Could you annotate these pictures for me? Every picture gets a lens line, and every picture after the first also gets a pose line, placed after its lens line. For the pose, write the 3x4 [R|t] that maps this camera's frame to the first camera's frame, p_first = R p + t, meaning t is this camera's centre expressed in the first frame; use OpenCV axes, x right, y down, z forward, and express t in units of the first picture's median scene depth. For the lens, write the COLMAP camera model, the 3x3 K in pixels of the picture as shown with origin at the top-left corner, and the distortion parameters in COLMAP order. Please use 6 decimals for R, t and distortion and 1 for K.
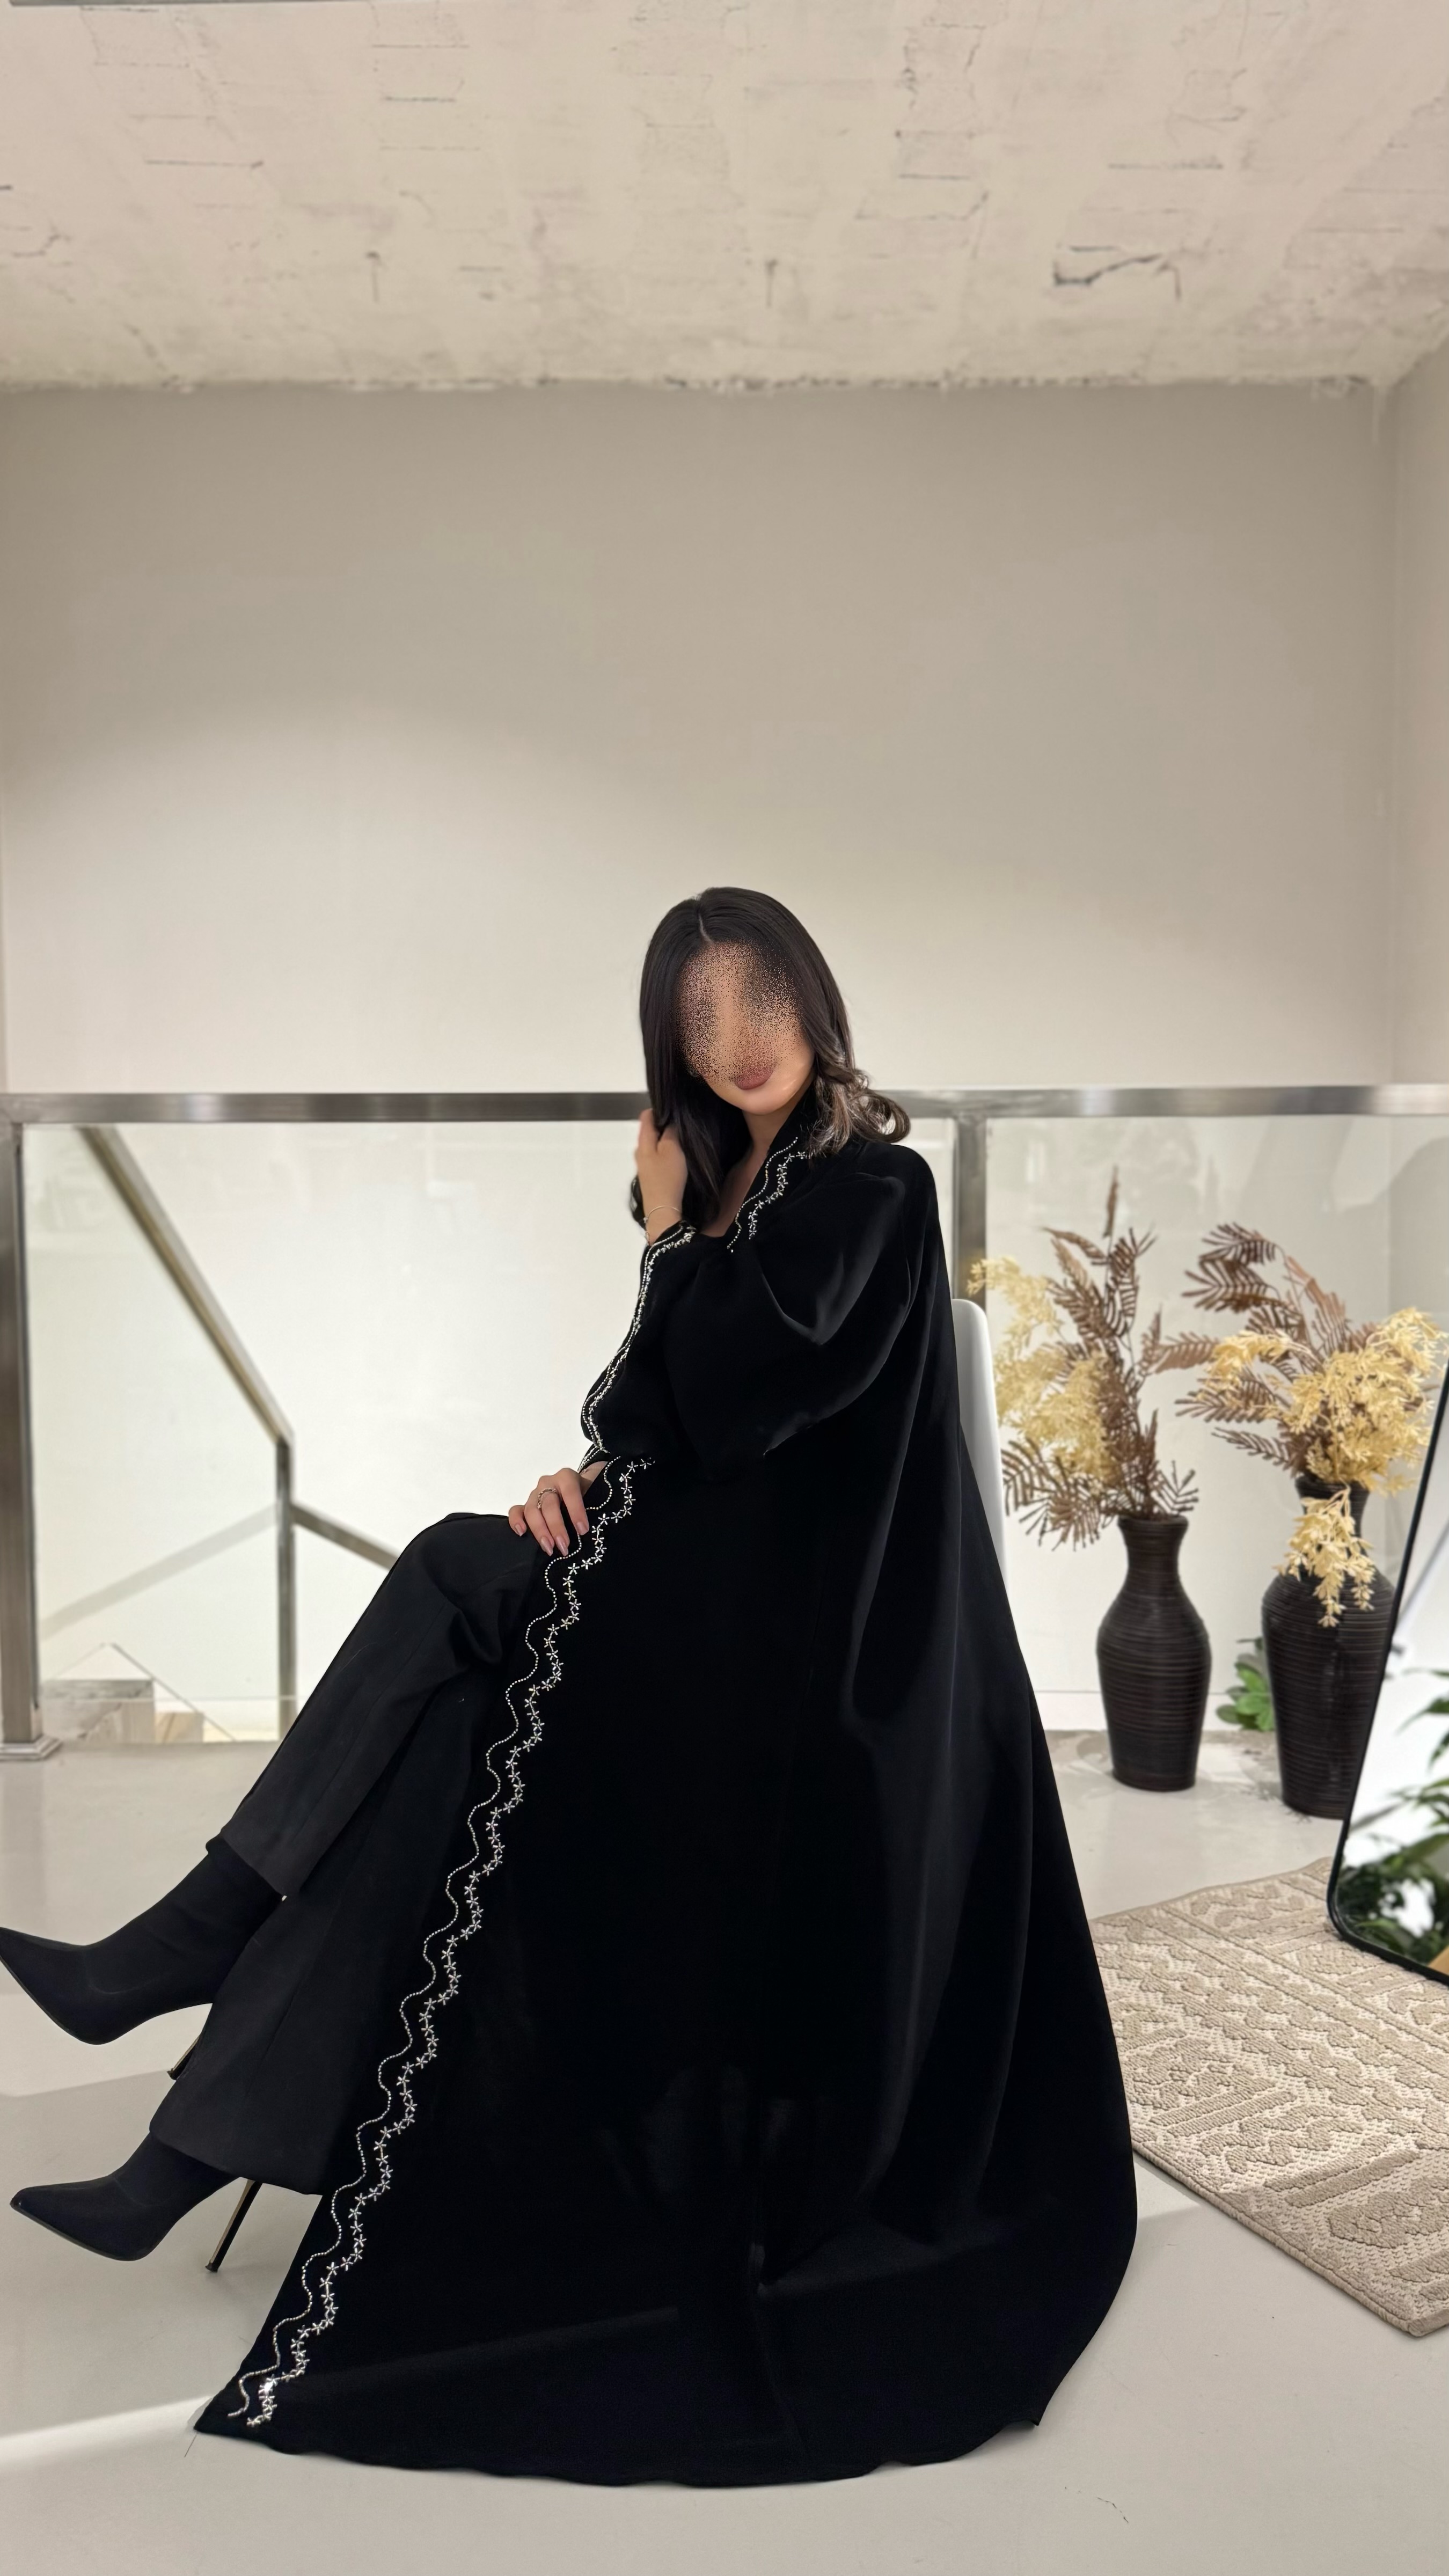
lens RADIAL K [[1799.2, 0, 730.8], [0, 1799.2, 1284.2], [0, 0, 1]] dist [0.018800, -0.022280]
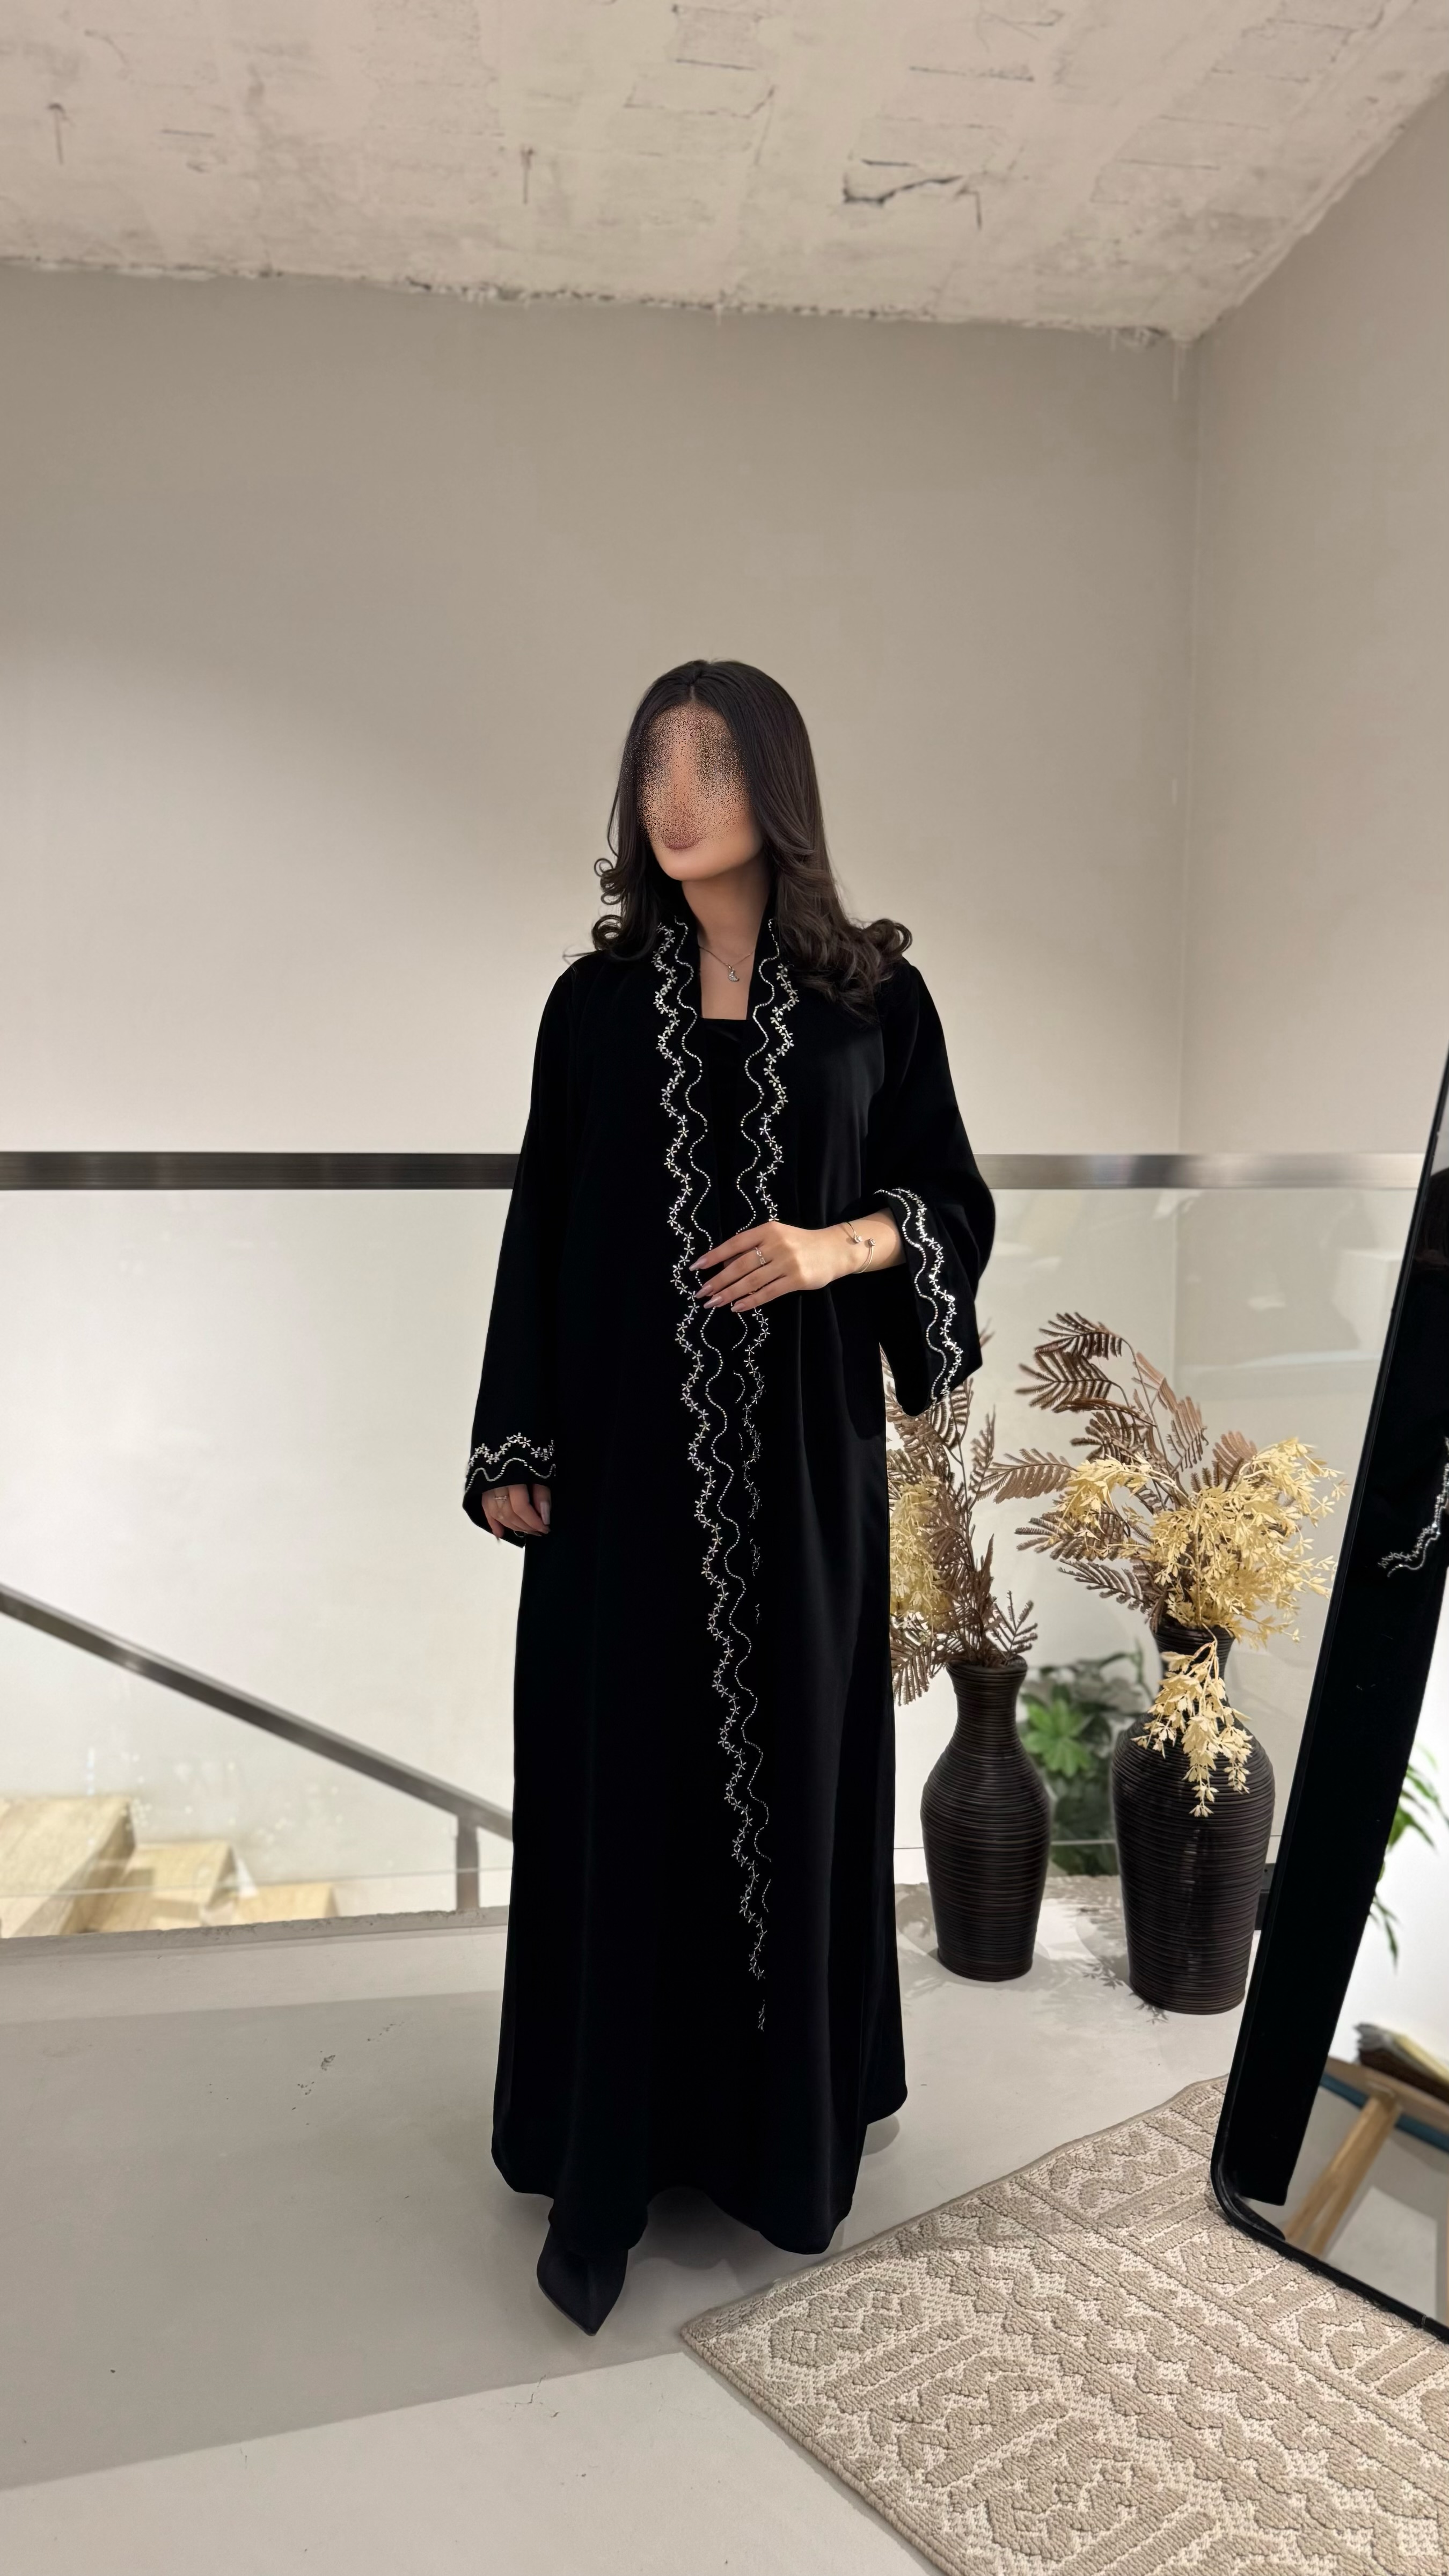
lens RADIAL K [[1798.8, 0, 718.8], [0, 1798.8, 1283.6], [0, 0, 1]] dist [0.016573, -0.016193]
pose [[0.991623, -0.003959, 0.129106, -0.001803], [-0.000394, 0.999433, 0.033670, -0.075982], [-0.129166, -0.033439, 0.991059, 0.165827]]
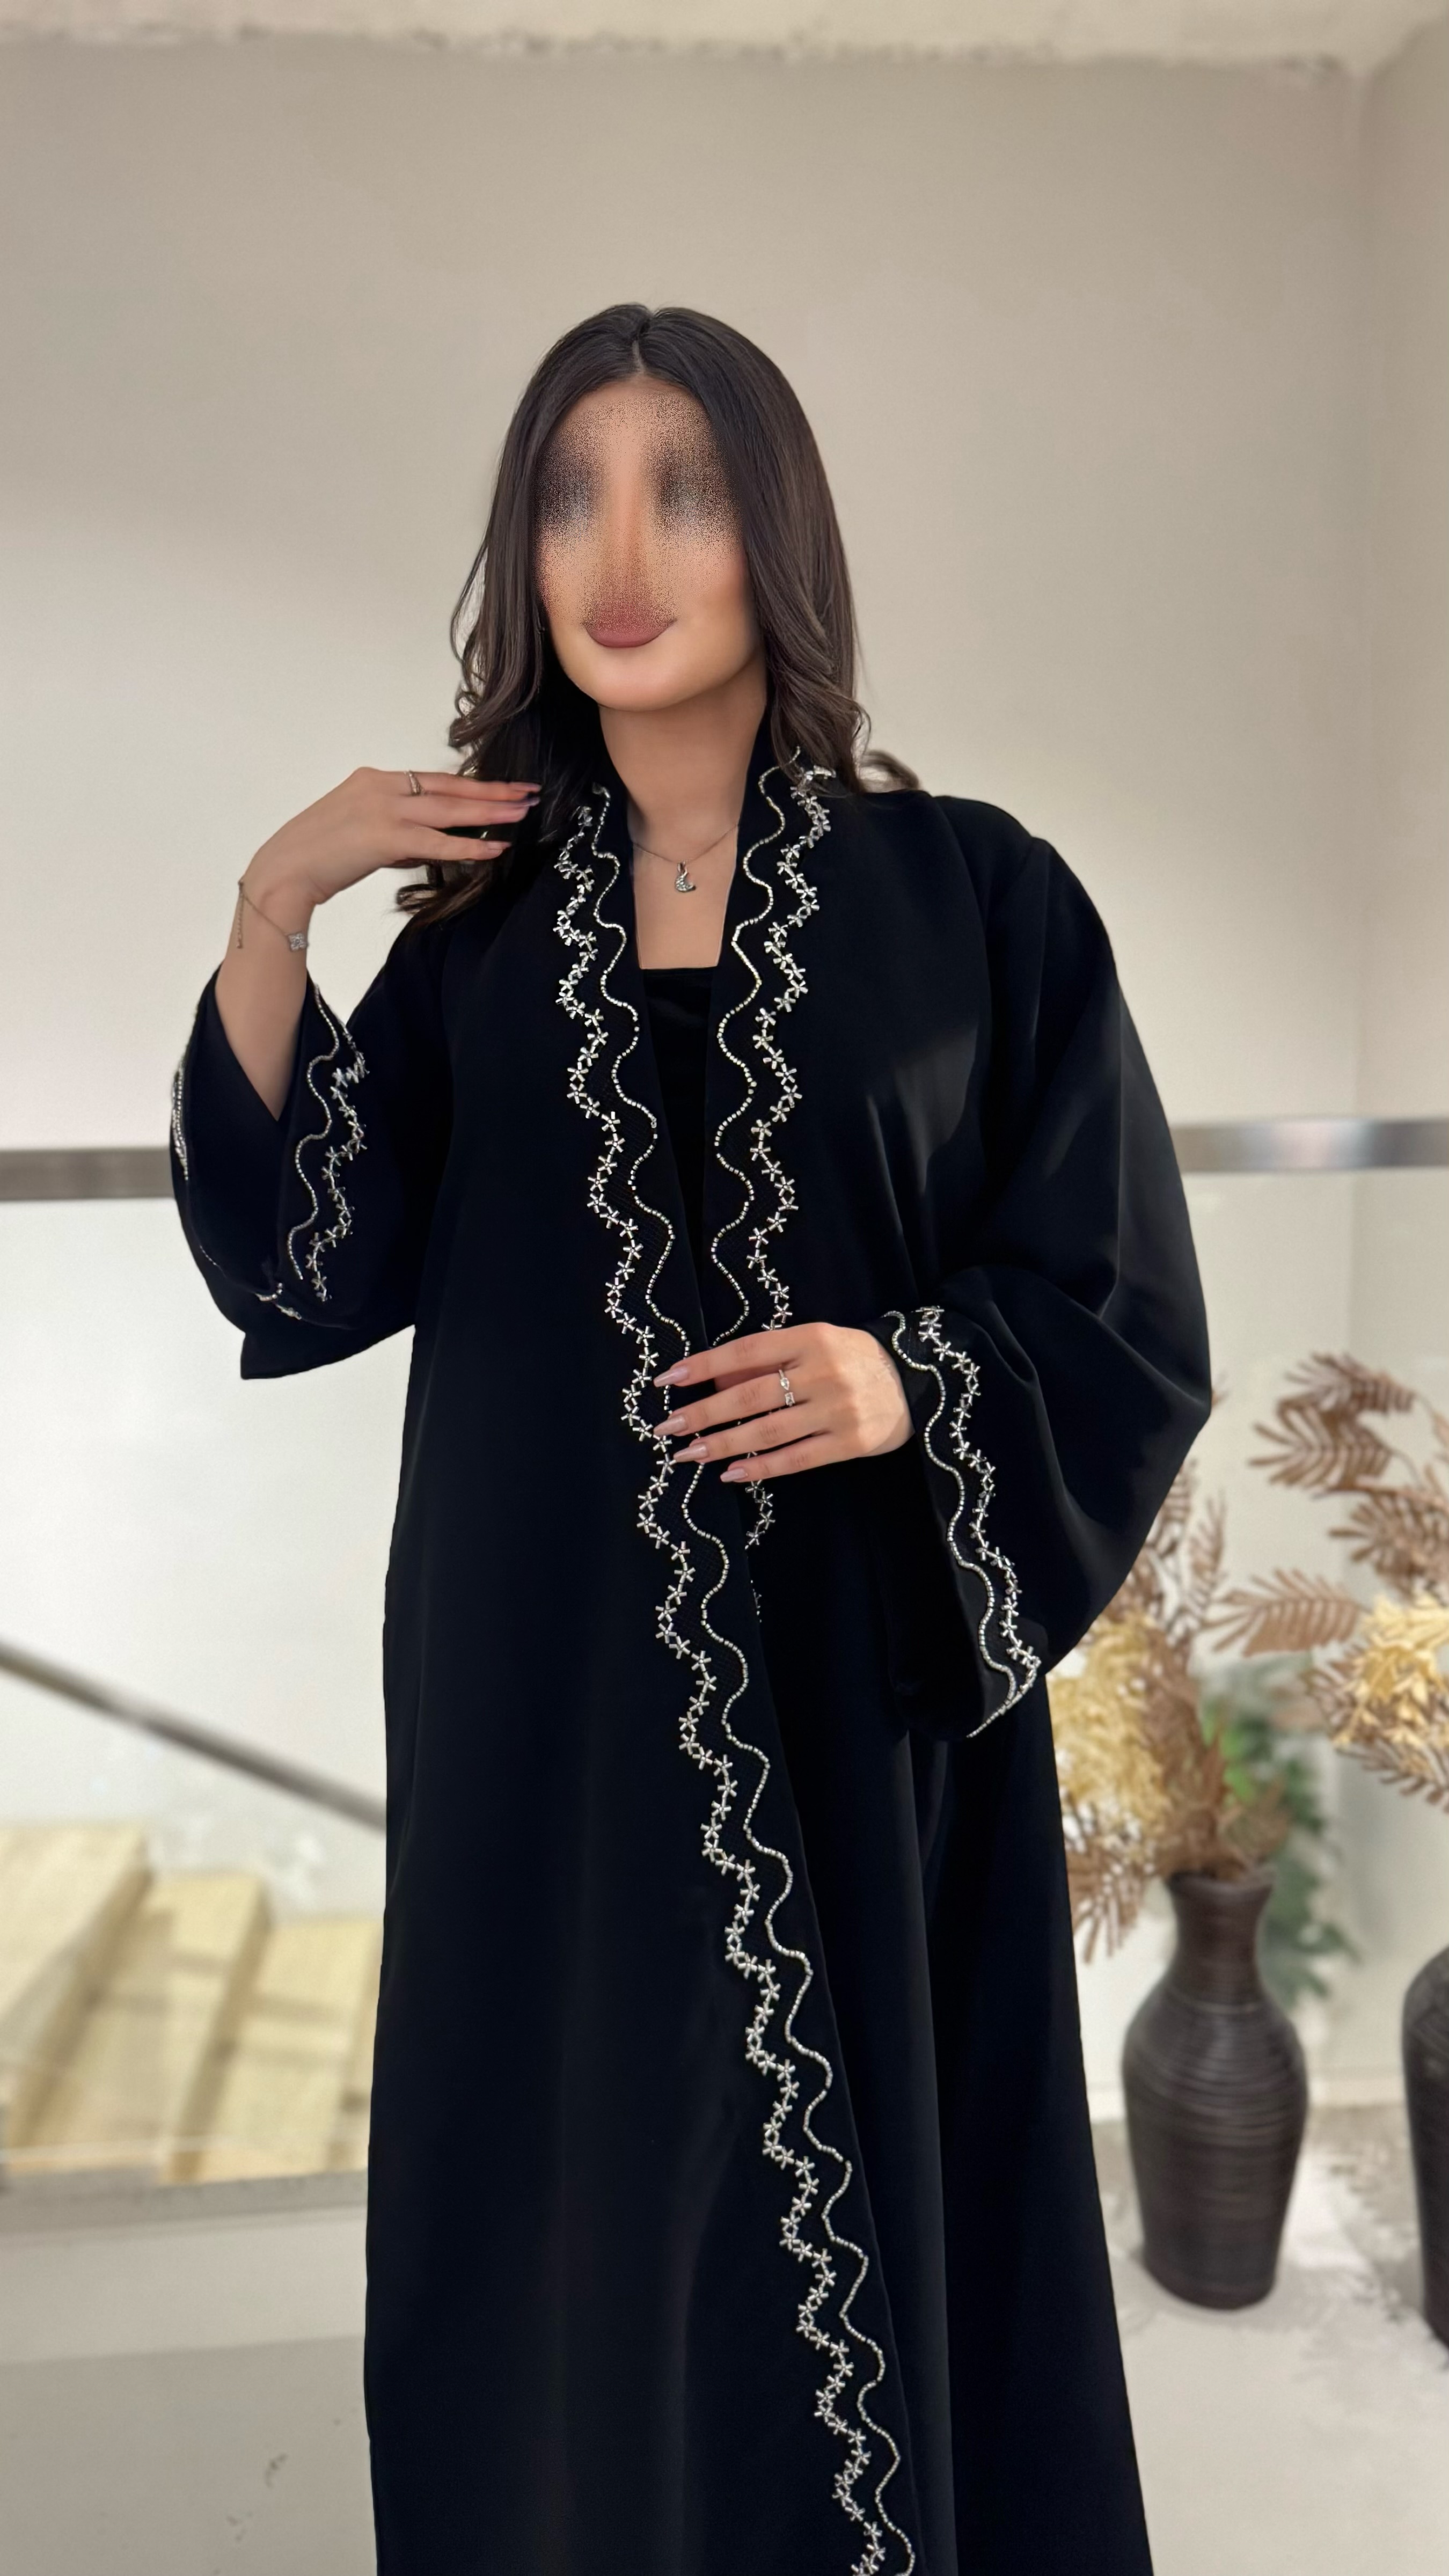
lens RADIAL K [[1816.8, 0, 710.4], [0, 1816.8, 1281.9], [0, 0, 1]] dist [-0.013046, -0.002785]
pose [[0.996523, -0.024208, 0.079719, 0.024511], [0.017181, 0.996000, 0.087686, -0.112233], [-0.081522, -0.086012, 0.992953, 0.421603]]
